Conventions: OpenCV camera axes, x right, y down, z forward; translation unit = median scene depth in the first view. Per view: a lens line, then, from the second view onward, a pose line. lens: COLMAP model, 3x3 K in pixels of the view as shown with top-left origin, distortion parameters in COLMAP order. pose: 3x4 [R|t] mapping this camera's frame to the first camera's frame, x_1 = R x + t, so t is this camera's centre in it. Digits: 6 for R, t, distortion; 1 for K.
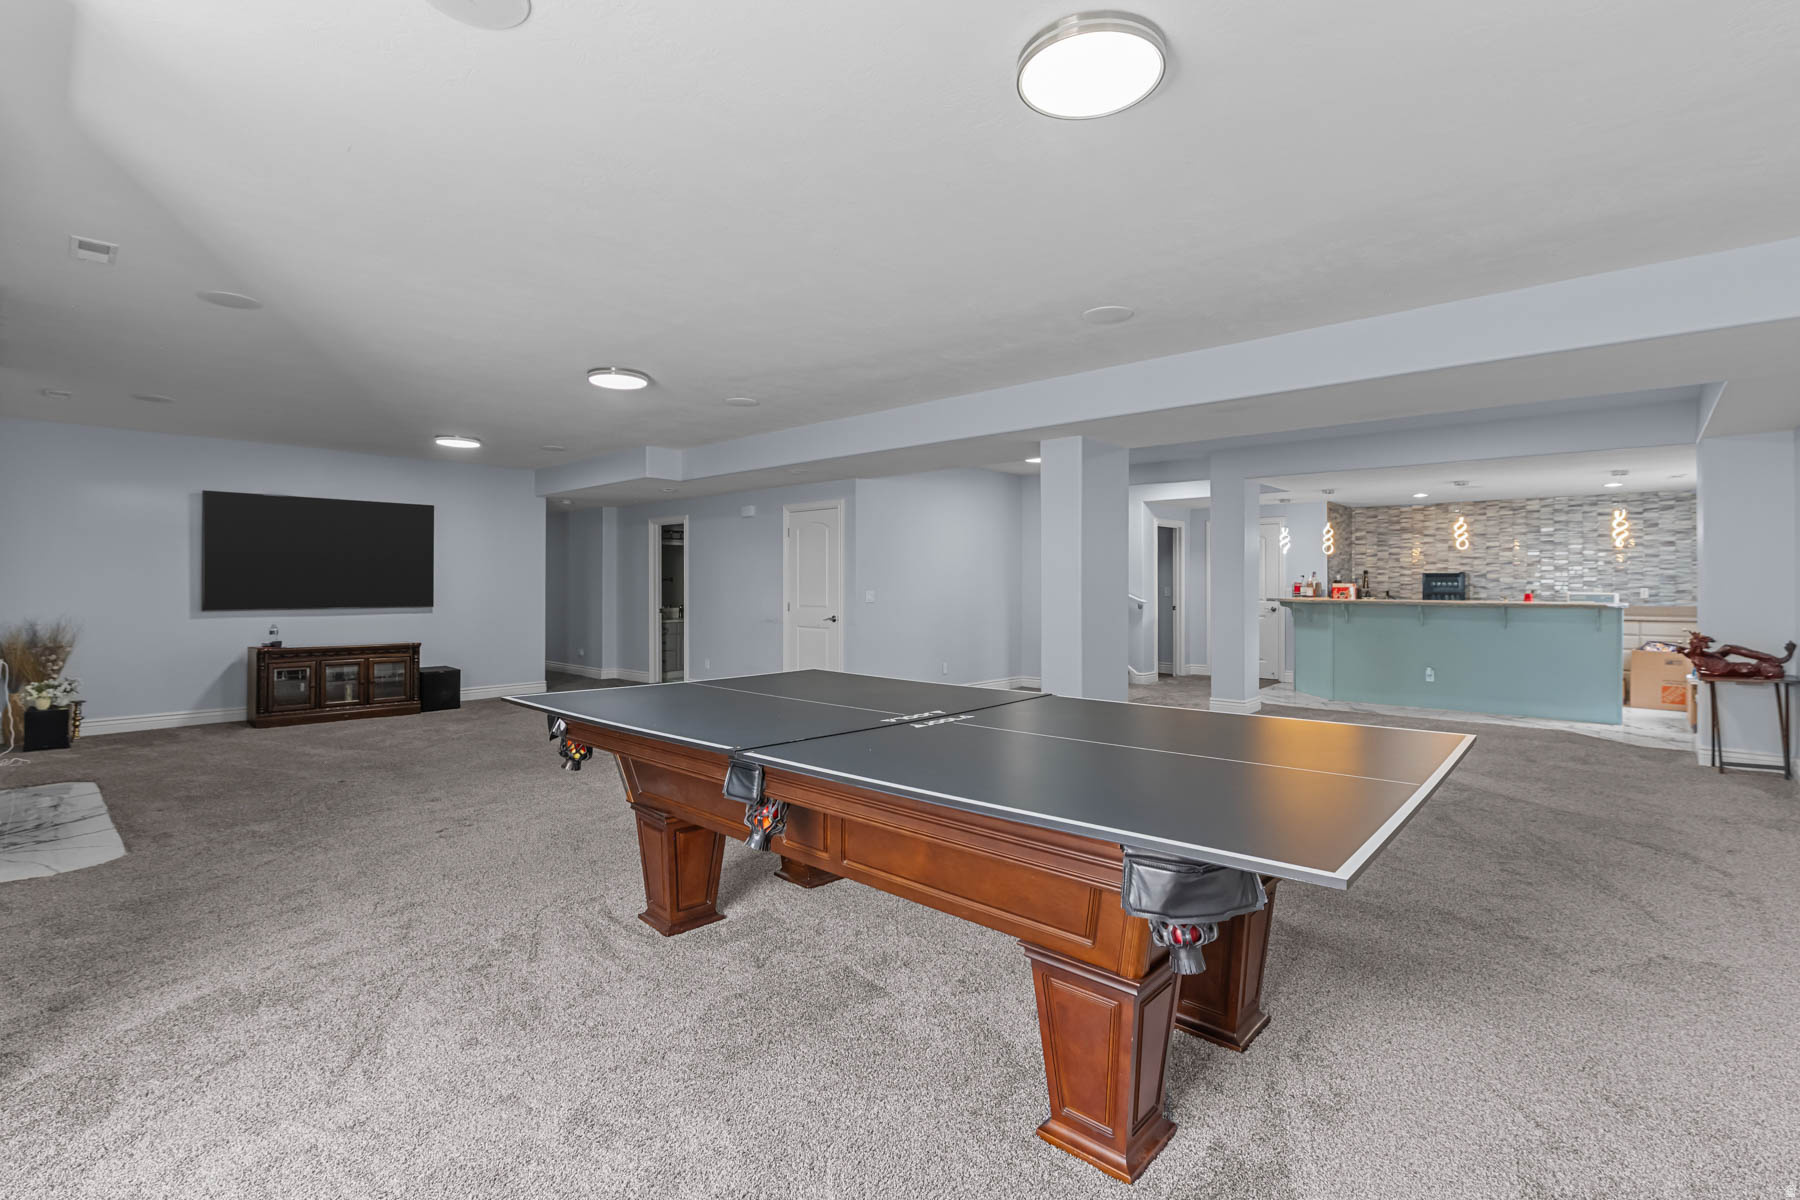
lens RADIAL K [[776.9, 0, 913.2], [0, 776.9, 586.1], [0, 0, 1]] dist [-0.002406, -0.004966]
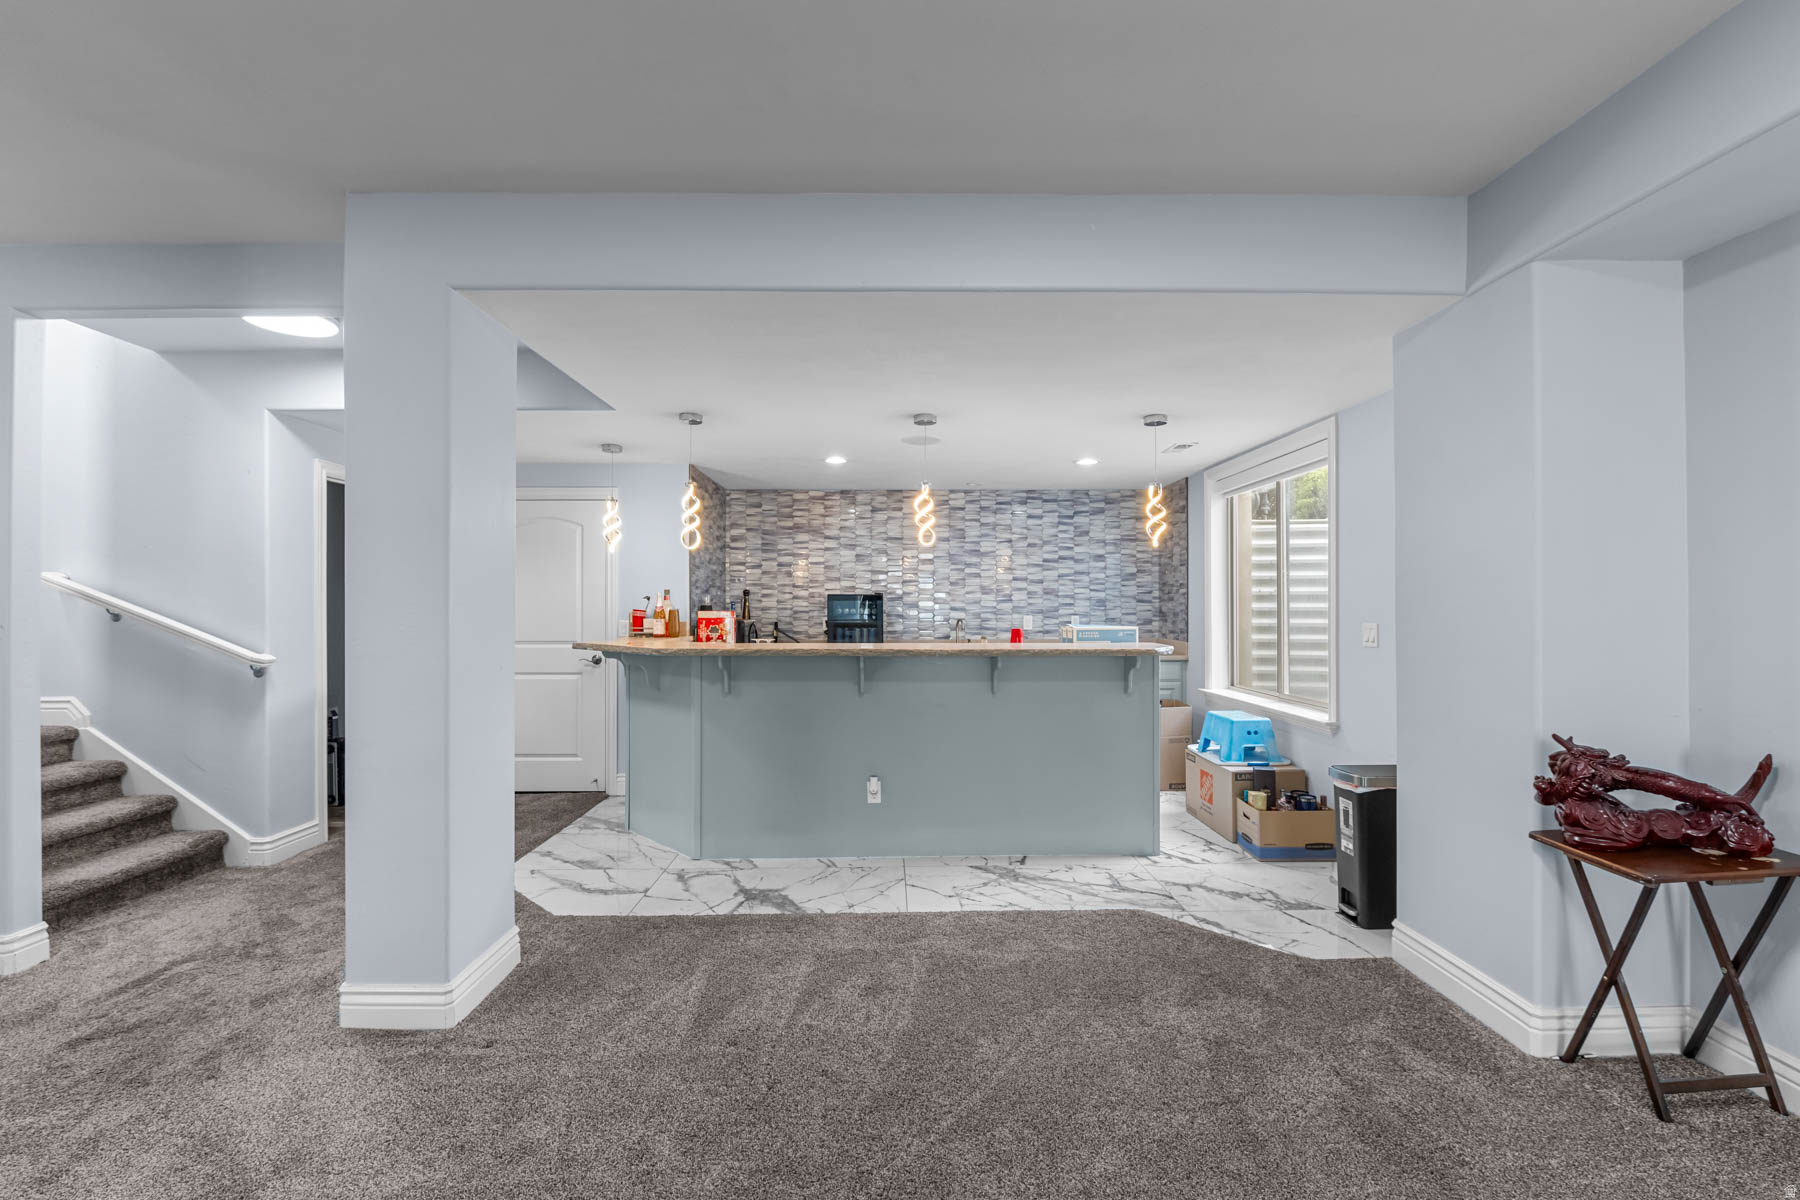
lens RADIAL K [[776.9, 0, 907.1], [0, 776.9, 601.2], [0, 0, 1]] dist [-0.002406, -0.004966]
pose [[0.723942, 0.003105, 0.689854, 0.269552], [0.003773, 0.999957, -0.008460, -0.005492], [-0.689850, 0.008728, 0.723899, 0.502666]]
